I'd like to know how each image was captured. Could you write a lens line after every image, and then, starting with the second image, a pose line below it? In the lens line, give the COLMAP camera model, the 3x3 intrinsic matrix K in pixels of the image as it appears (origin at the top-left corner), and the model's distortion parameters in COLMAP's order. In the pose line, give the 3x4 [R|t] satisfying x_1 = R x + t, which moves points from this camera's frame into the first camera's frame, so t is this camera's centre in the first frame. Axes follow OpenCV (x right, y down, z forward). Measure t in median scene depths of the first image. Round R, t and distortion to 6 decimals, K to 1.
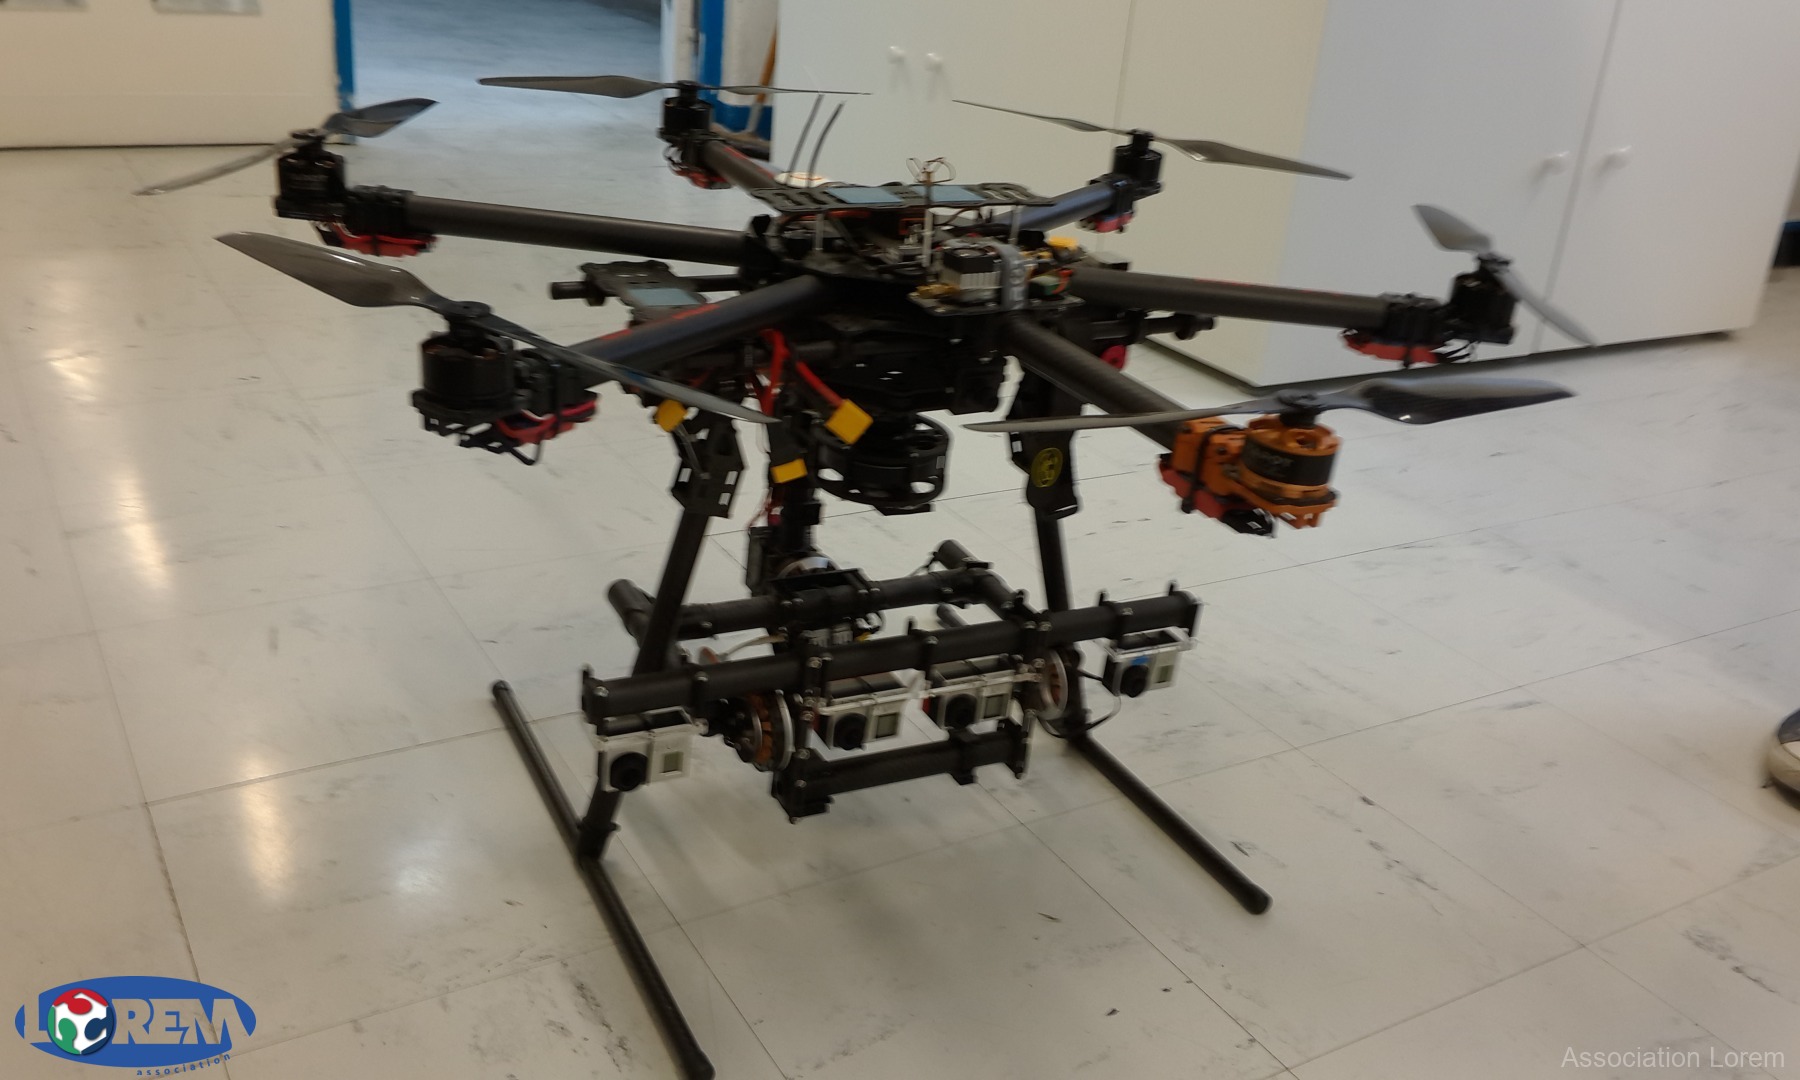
lens RADIAL K [[1569.3, 0, 900.0], [0, 1569.3, 540.0], [0, 0, 1]] dist [0.132563, 0.001063]
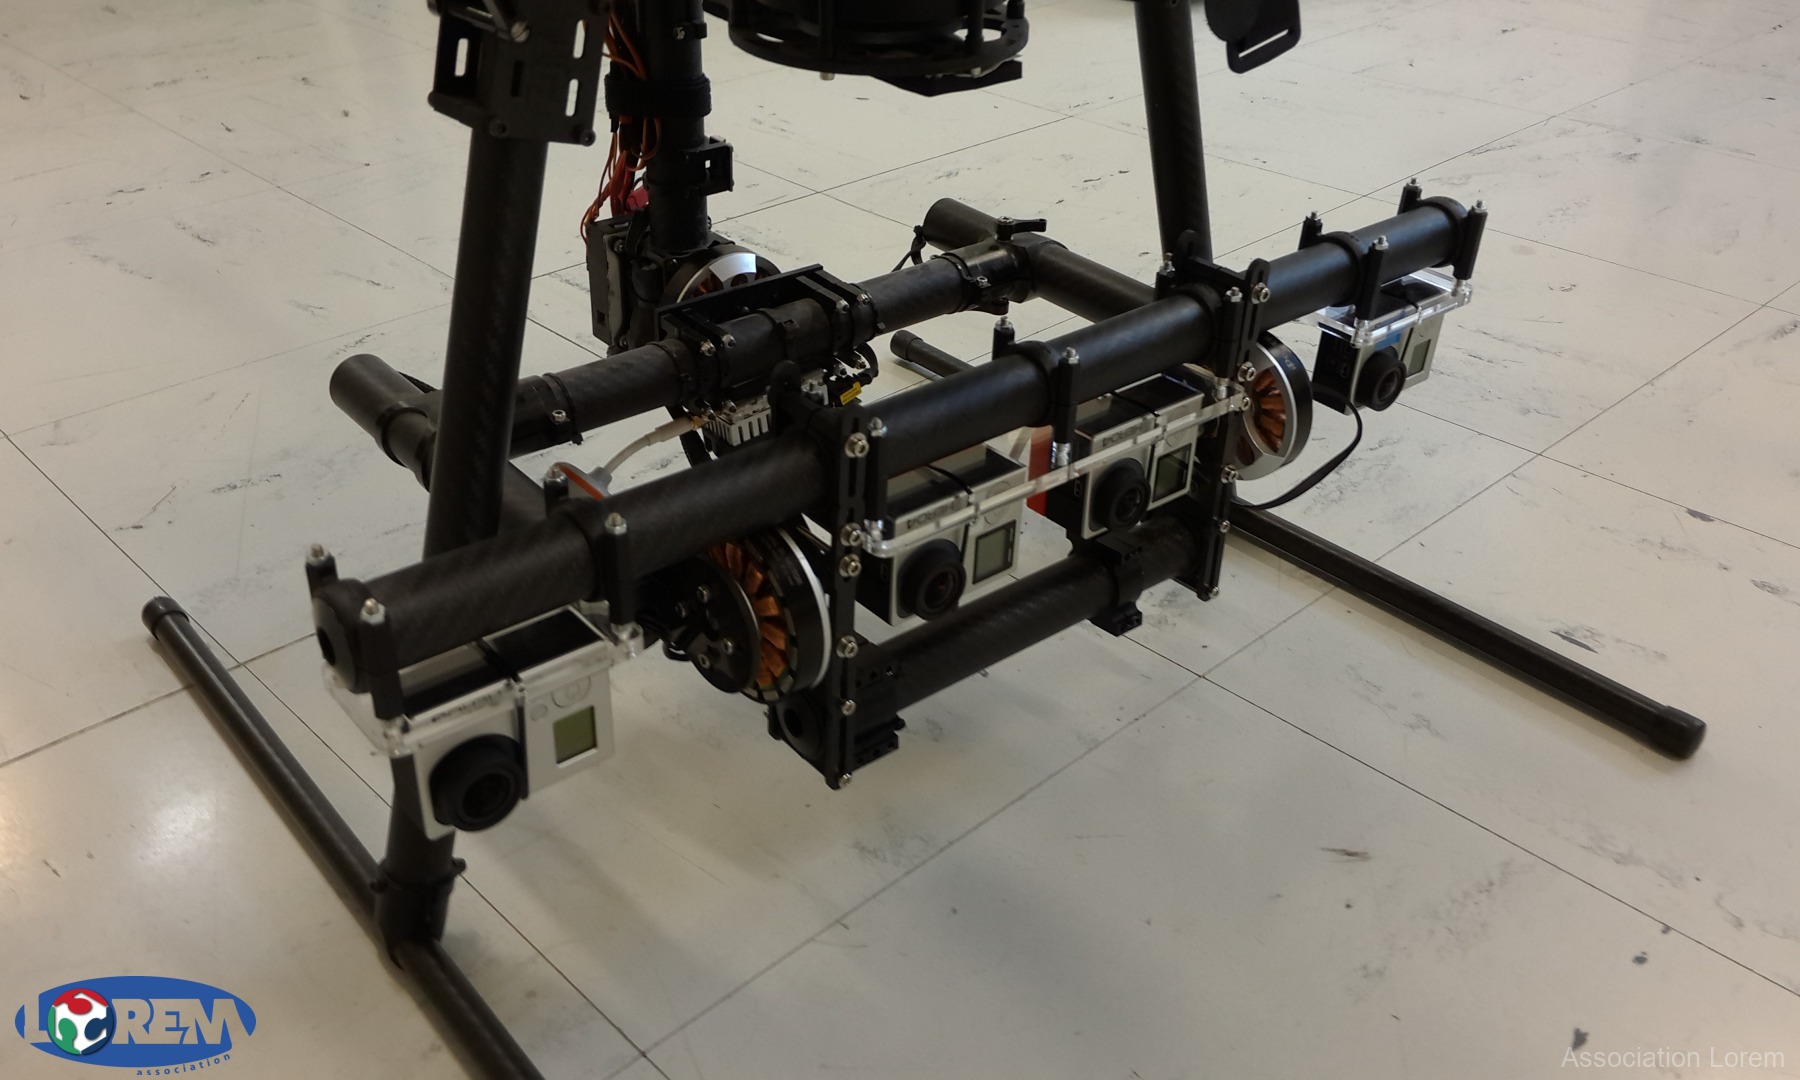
lens RADIAL K [[1574.0, 0, 900.1], [0, 1574.0, 512.8], [0, 0, 1]] dist [0.081705, -0.002518]
pose [[0.972386, -0.184415, 0.143026, -0.097734], [0.165589, 0.977048, 0.134007, 0.035779], [-0.164456, -0.106623, 0.980605, 0.513197]]
